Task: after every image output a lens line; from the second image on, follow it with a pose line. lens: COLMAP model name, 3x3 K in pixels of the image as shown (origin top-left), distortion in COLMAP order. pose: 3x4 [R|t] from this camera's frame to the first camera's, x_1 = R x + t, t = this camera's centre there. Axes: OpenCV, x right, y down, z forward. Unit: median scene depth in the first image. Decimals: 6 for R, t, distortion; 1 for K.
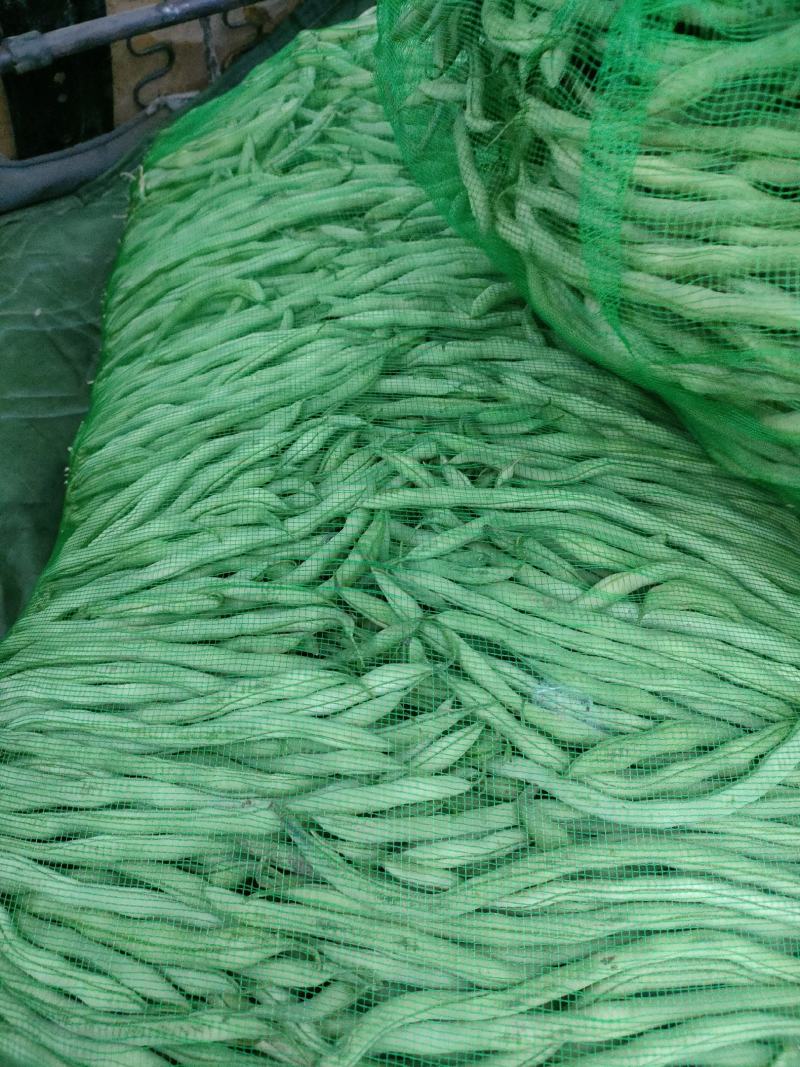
lens RADIAL K [[788.2, 0, 401.0], [0, 788.2, 534.5], [0, 0, 1]] dist [0.069068, -0.088918]
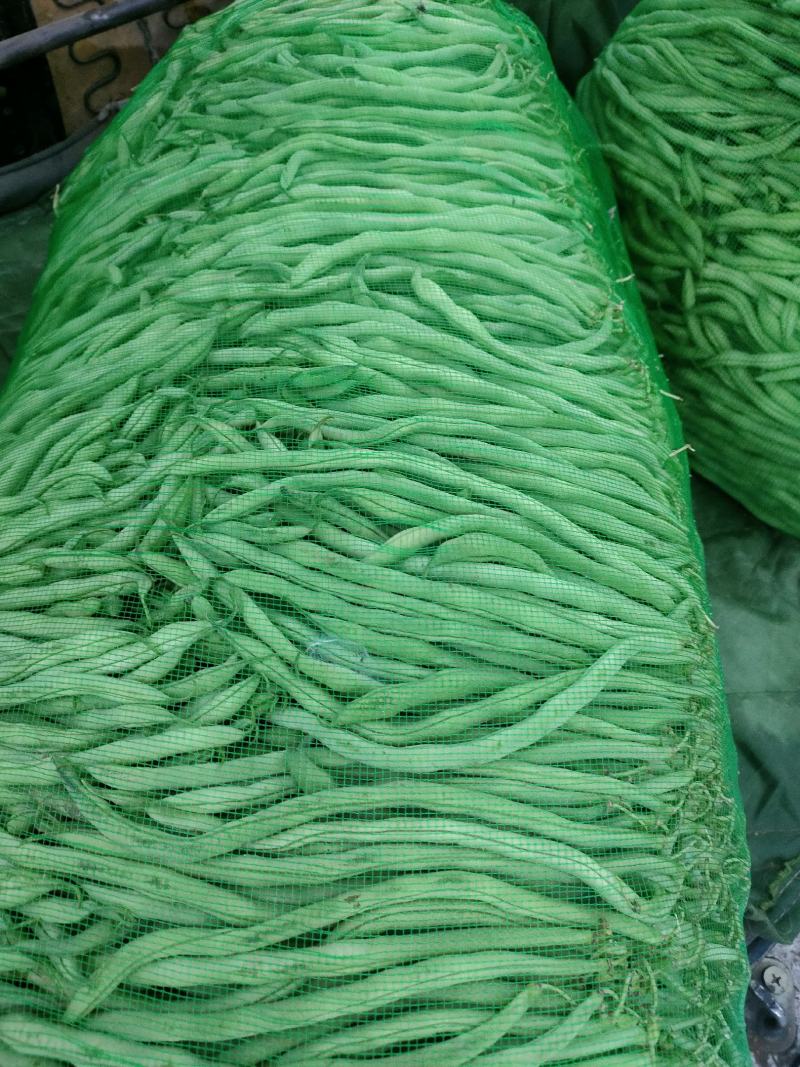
lens RADIAL K [[769.0, 0, 399.1], [0, 769.0, 545.1], [0, 0, 1]] dist [0.062186, -0.067498]
pose [[0.995052, -0.037920, -0.091833, 0.363923], [0.040556, 0.998812, 0.027005, 0.045975], [0.090700, -0.030595, 0.995408, 0.021698]]
